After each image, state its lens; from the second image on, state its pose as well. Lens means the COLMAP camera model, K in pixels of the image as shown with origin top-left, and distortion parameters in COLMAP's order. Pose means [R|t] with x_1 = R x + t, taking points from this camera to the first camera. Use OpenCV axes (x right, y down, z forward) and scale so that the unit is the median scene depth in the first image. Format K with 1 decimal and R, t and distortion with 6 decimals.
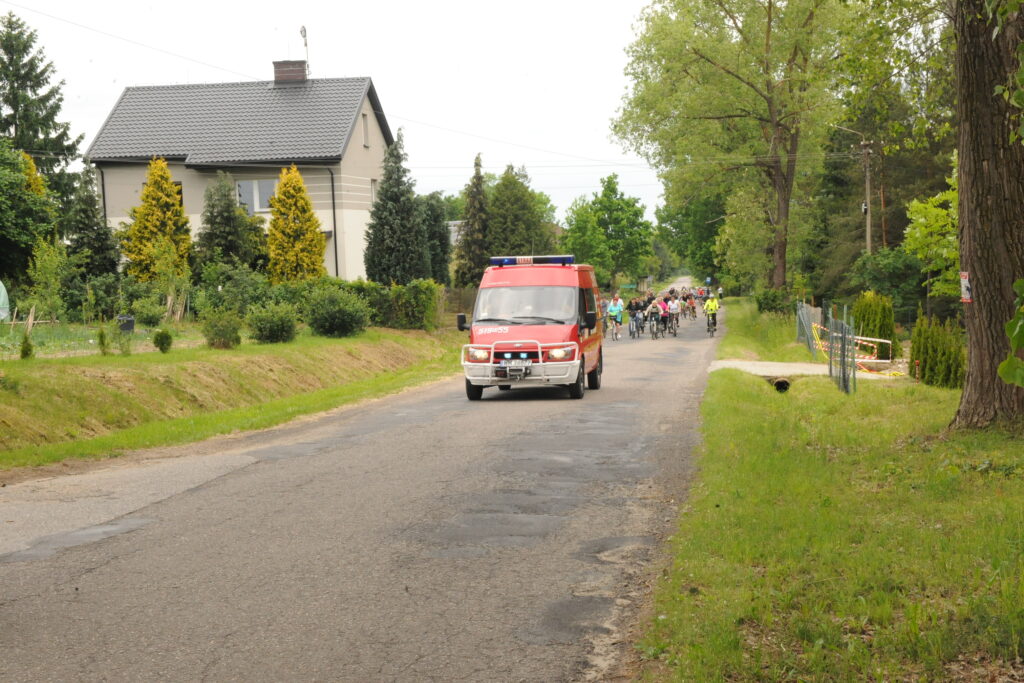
lens RADIAL K [[2304.4, 0, 512.4], [0, 2304.4, 343.4], [0, 0, 1]] dist [0.077276, 0.000000]
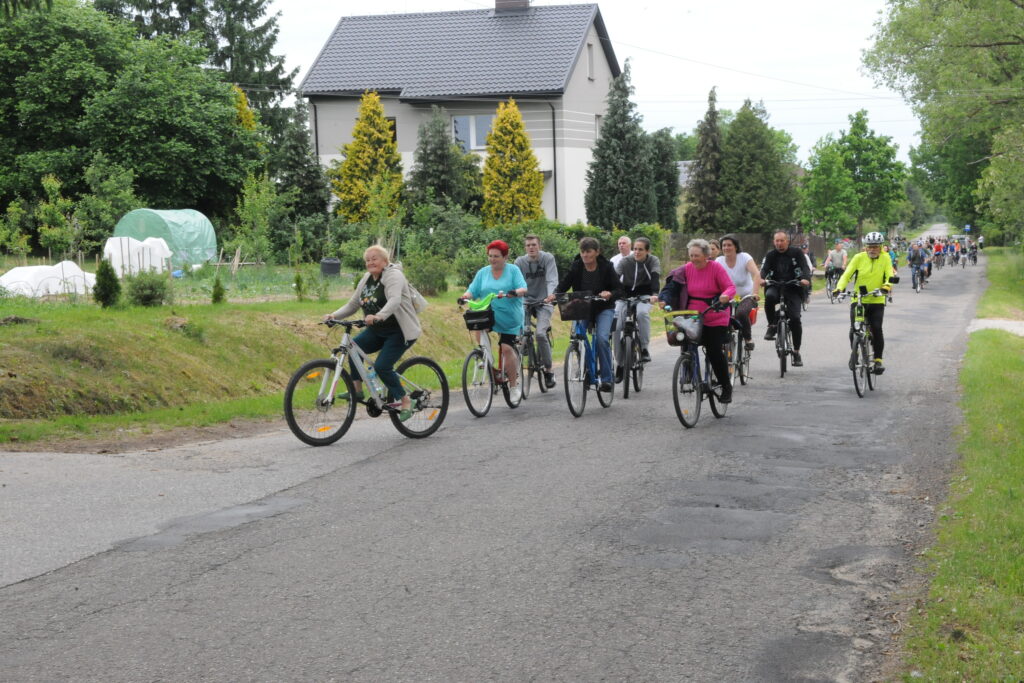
lens RADIAL K [[1776.3, 0, 501.3], [0, 1776.3, 336.5], [0, 0, 1]] dist [0.097016, 0.000000]
pose [[0.987945, 0.022349, -0.153186, 0.013152], [-0.016711, 0.999138, 0.037996, -0.008903], [0.153903, -0.034978, 0.987467, 0.290242]]
